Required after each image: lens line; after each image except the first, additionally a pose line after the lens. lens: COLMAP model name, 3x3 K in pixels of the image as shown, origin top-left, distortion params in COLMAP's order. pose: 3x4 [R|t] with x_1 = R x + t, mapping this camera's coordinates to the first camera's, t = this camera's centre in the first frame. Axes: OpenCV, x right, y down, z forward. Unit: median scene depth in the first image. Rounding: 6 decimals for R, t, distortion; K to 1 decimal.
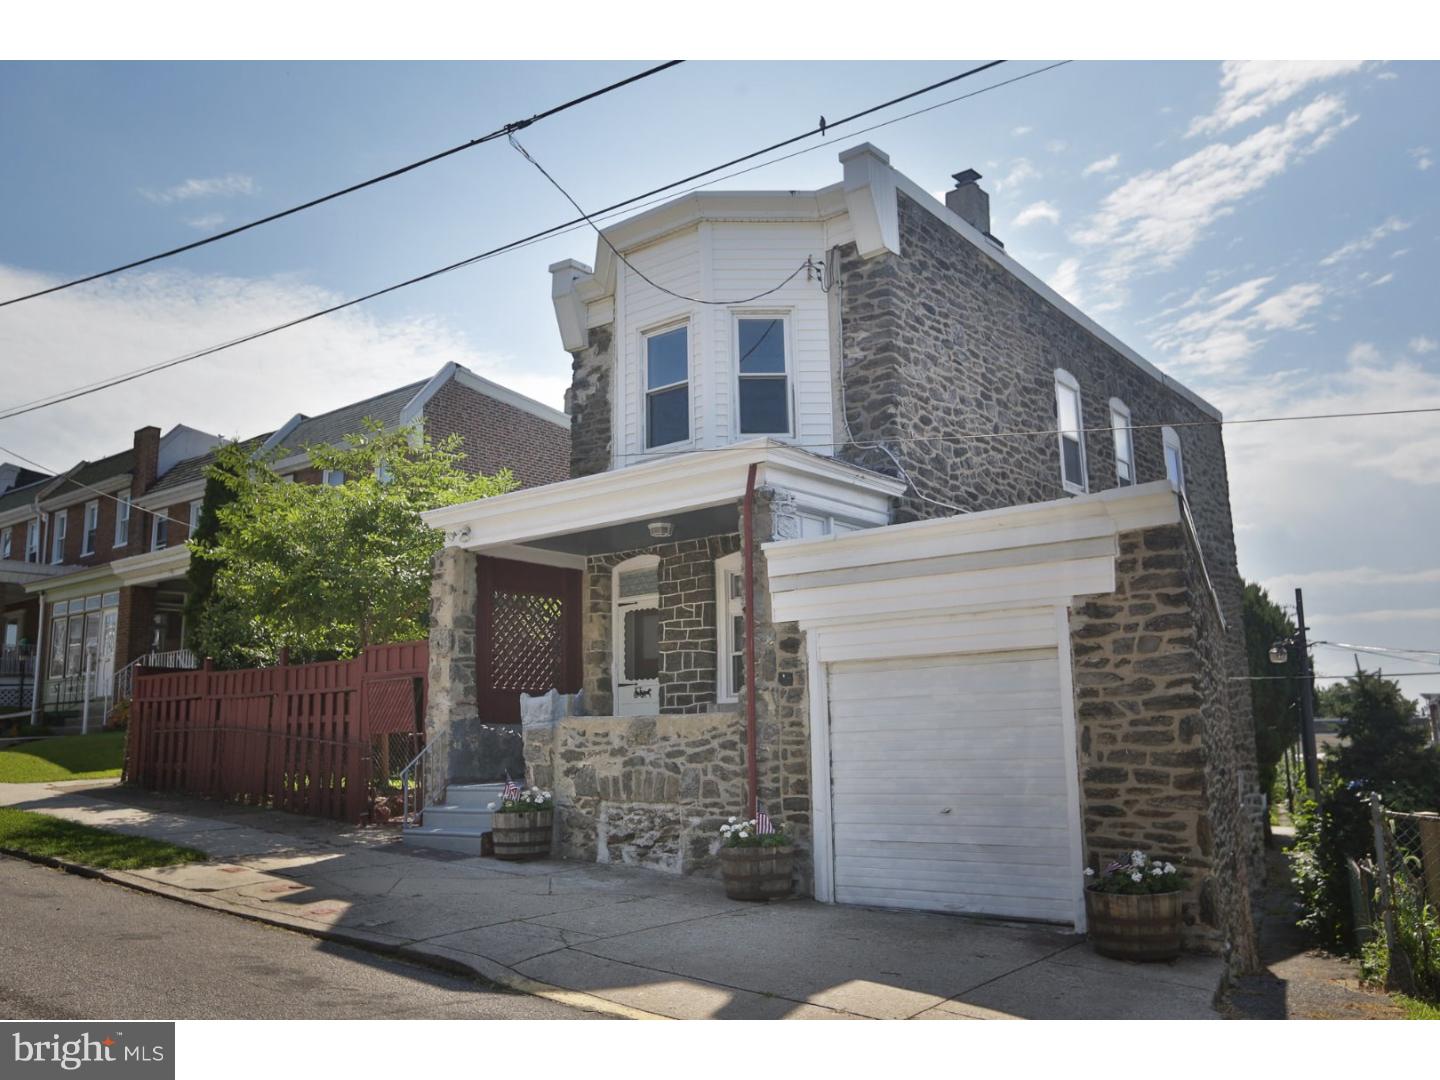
lens RADIAL K [[1137.7, 0, 718.5], [0, 1137.7, 544.1], [0, 0, 1]] dist [-0.004507, 0.009462]
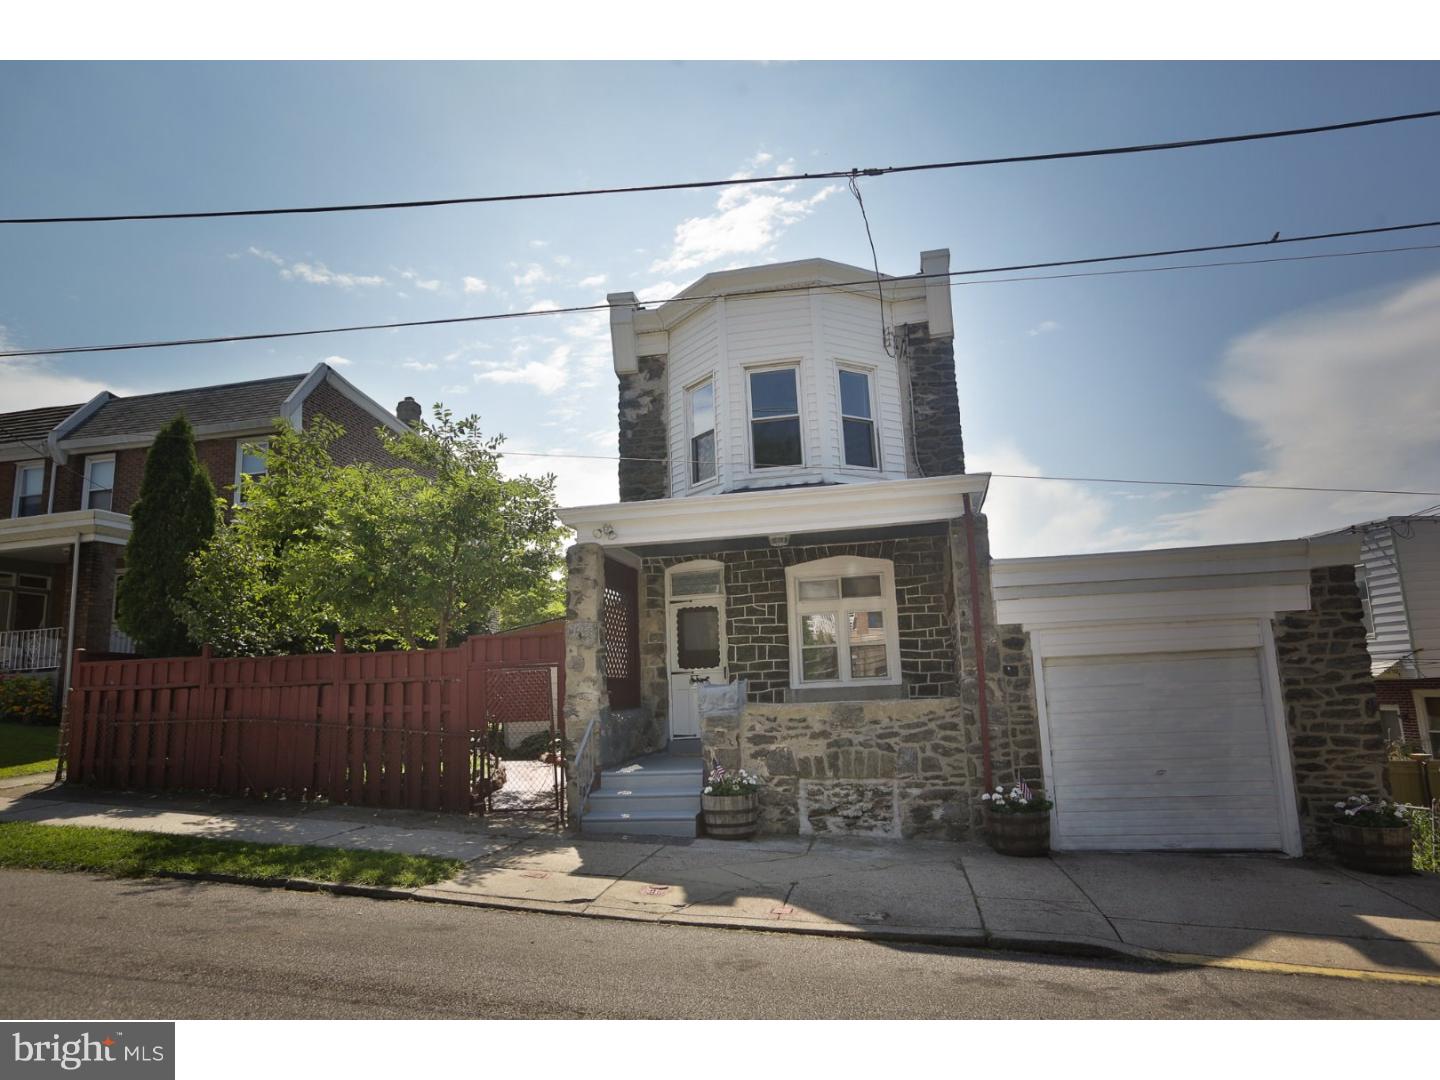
lens RADIAL K [[872.8, 0, 605.2], [0, 872.8, 540.5], [0, 0, 1]] dist [-0.039656, 0.023950]
pose [[0.900021, 0.061589, 0.431473, -0.671317], [-0.054953, 0.998101, -0.027844, 0.025275], [-0.432369, 0.001349, 0.901696, 0.313537]]
